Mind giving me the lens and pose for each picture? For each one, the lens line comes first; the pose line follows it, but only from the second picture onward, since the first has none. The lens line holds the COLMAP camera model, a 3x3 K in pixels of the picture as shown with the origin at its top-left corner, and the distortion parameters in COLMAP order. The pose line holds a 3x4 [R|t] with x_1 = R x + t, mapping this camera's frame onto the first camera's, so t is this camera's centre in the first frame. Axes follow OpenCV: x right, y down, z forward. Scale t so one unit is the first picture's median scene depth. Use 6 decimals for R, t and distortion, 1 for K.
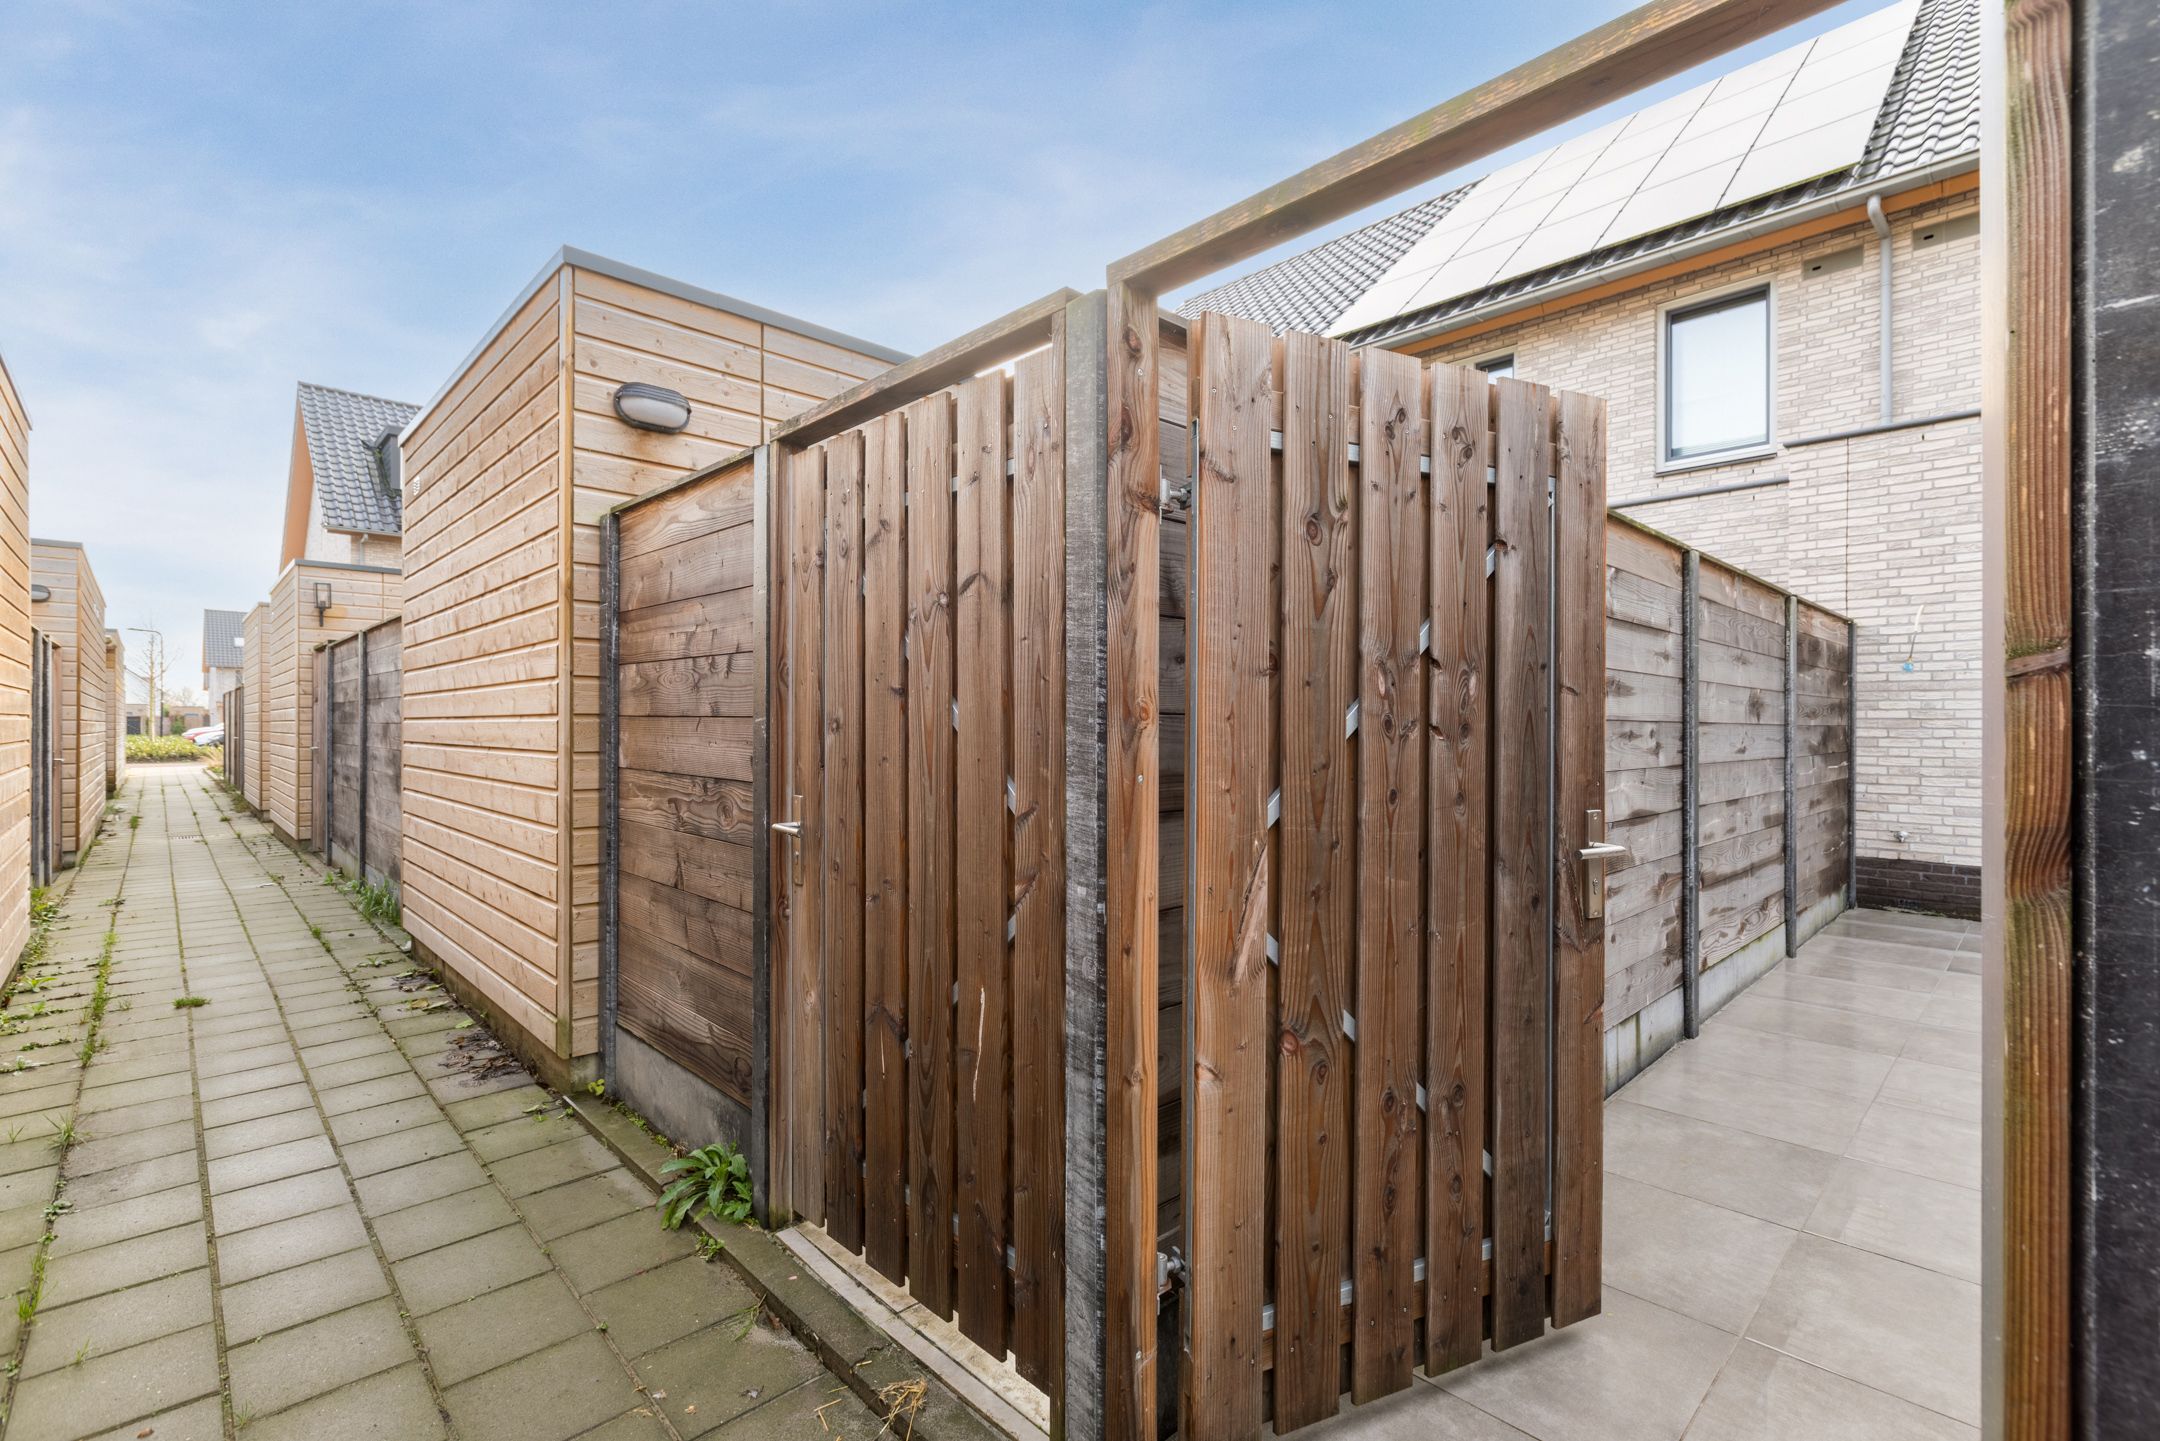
lens RADIAL K [[975.3, 0, 1084.2], [0, 975.3, 724.1], [0, 0, 1]] dist [0.002618, 0.000456]
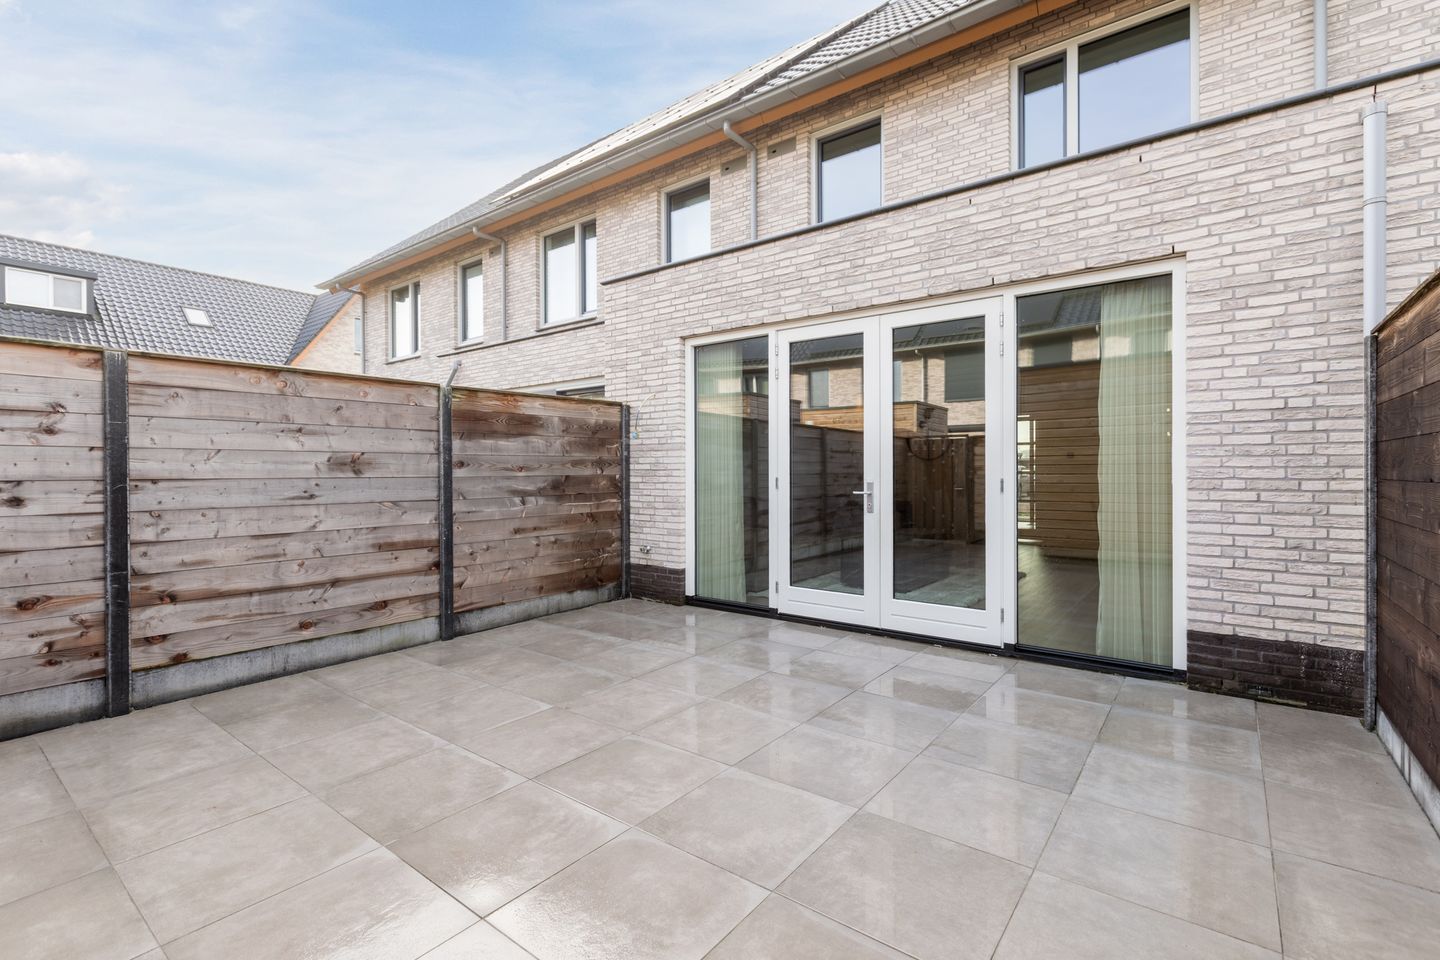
lens RADIAL K [[650.2, 0, 720.7], [0, 650.2, 472.2], [0, 0, 1]] dist [0.002618, 0.000456]
pose [[0.990027, -0.006217, 0.140737, 0.807545], [0.005356, 0.999965, 0.006495, -0.007824], [-0.140772, -0.005677, 0.990026, 0.008816]]
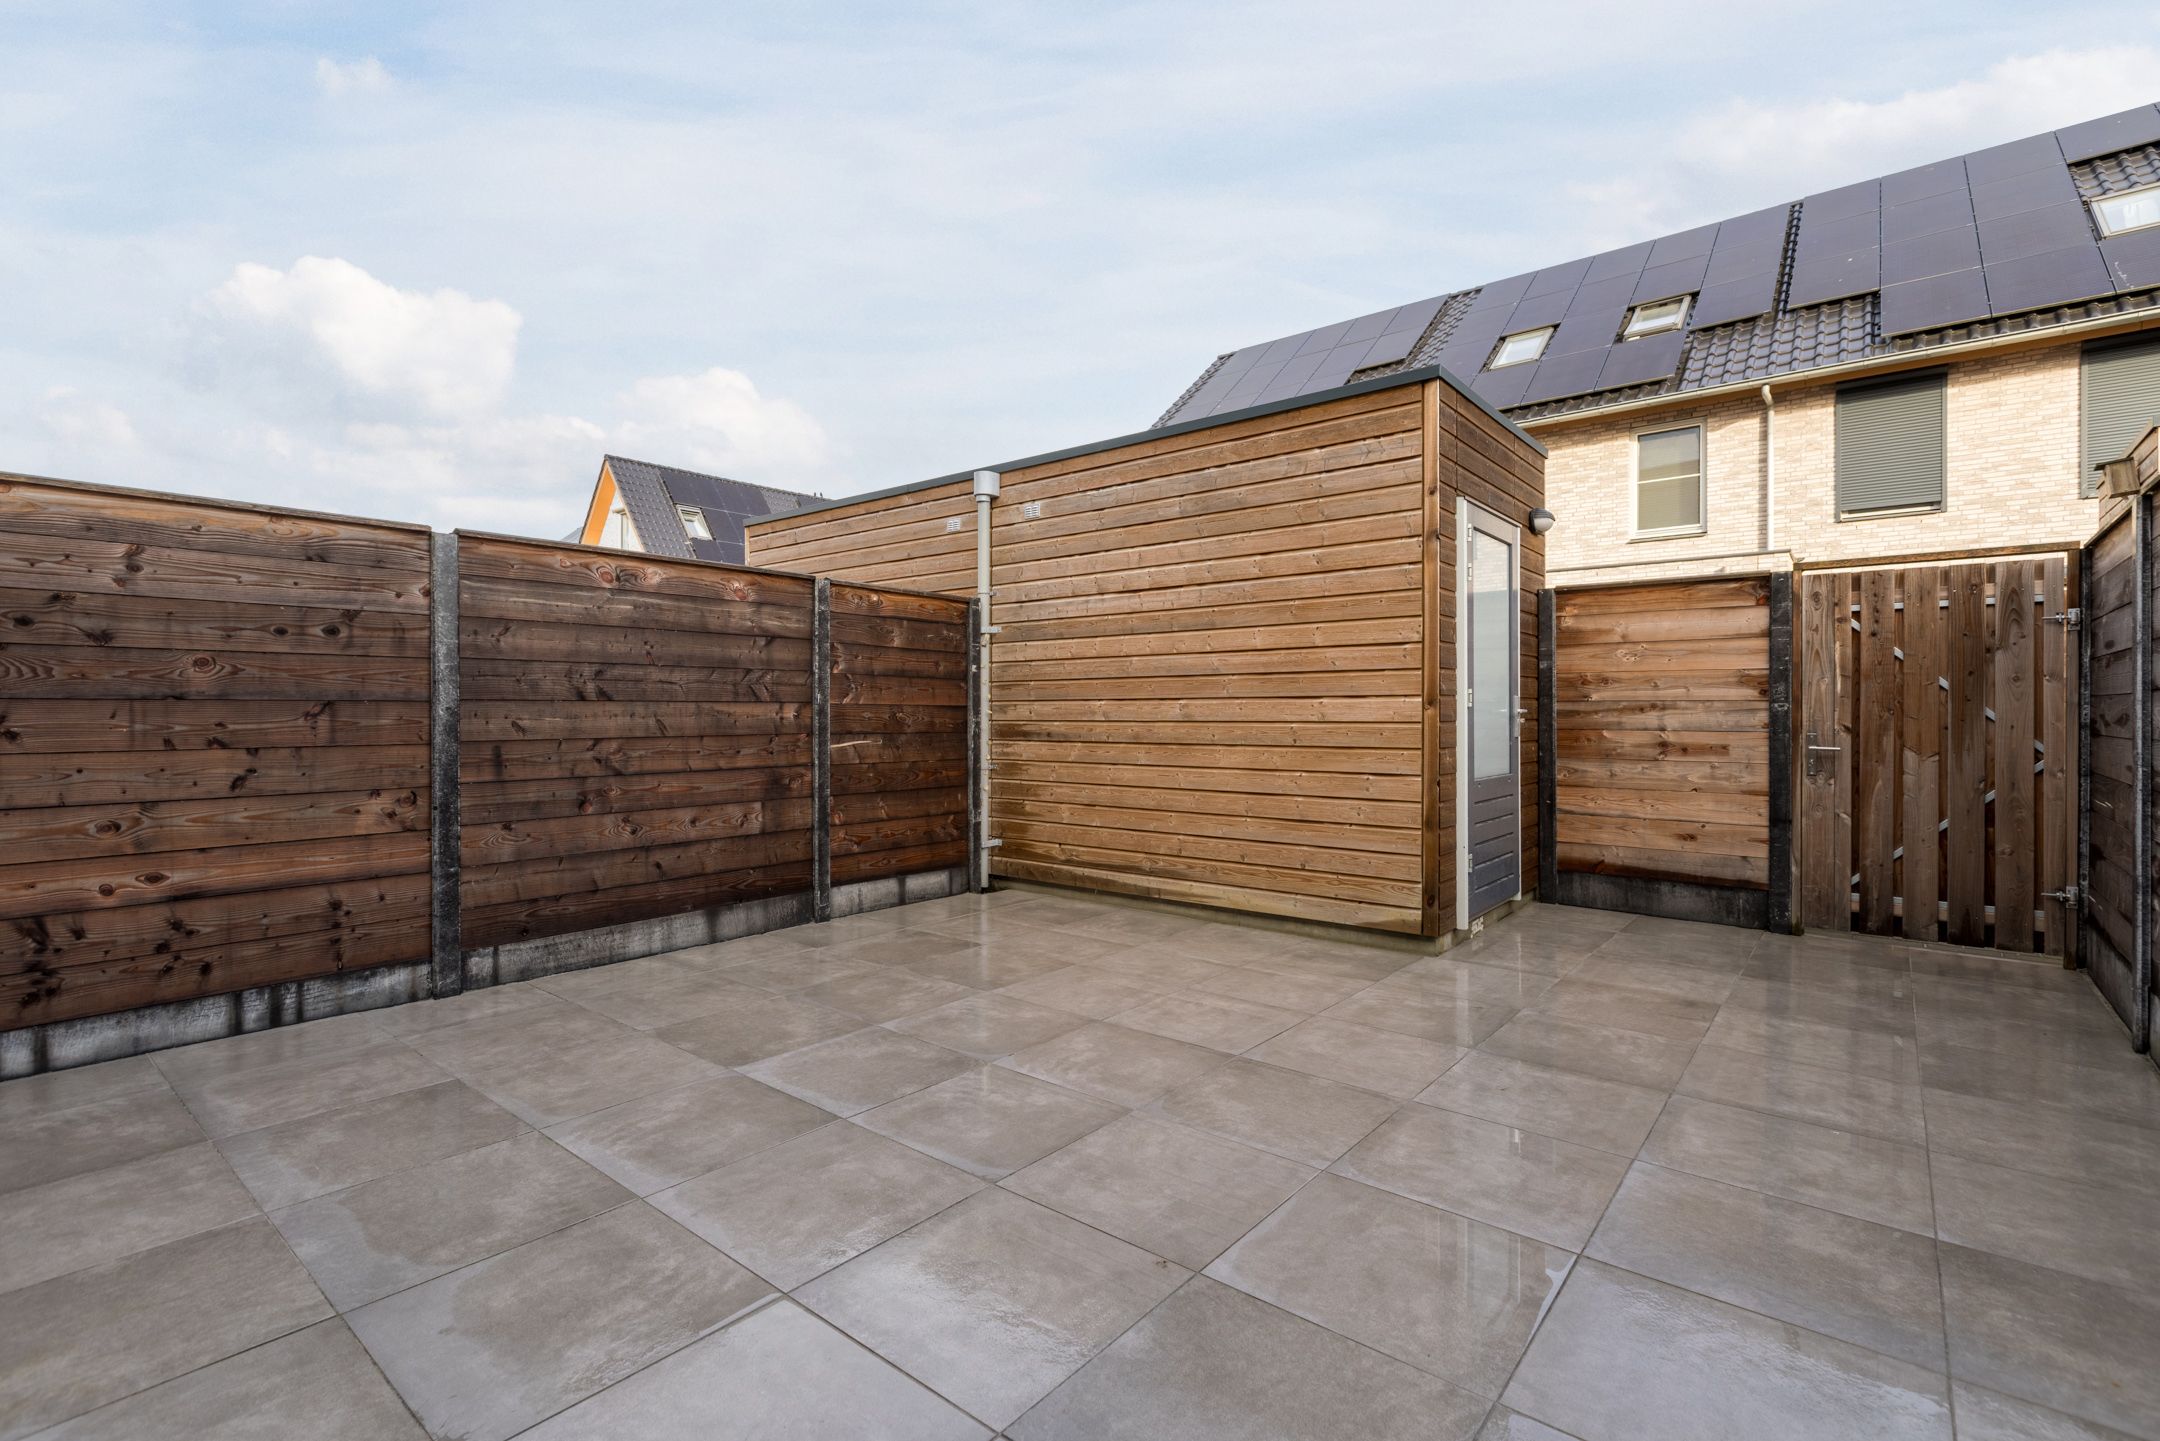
lens RADIAL K [[976.1, 0, 1084.4], [0, 976.1, 716.2], [0, 0, 1]] dist [-0.000832, 0.000011]
pose [[-0.993046, 0.000381, -0.117723, 0.819694], [0.000095, 0.999997, 0.002433, 0.010363], [0.117724, 0.002405, -0.993043, 0.886358]]
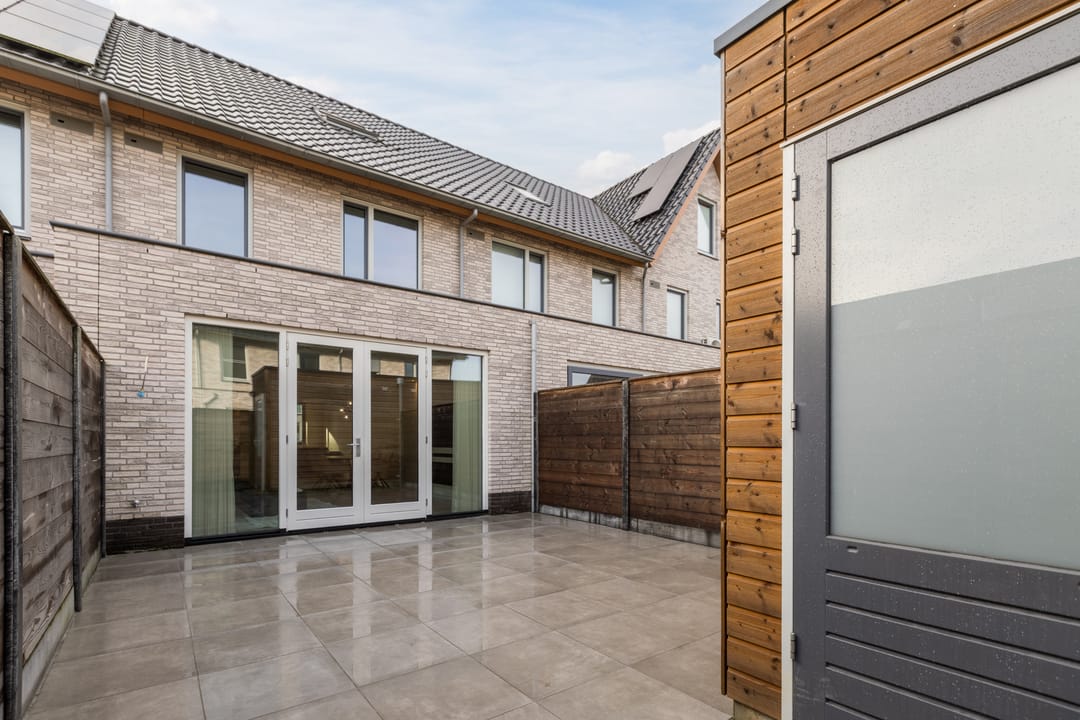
lens RADIAL K [[508.5, 0, 524.5], [0, 508.5, 442.6], [0, 0, 1]] dist [-0.000167, -0.001396]
pose [[0.144140, -0.005364, 0.989543, 0.127737], [-0.002575, 0.999980, 0.005795, 0.011715], [-0.989554, -0.003383, 0.144124, 0.273013]]
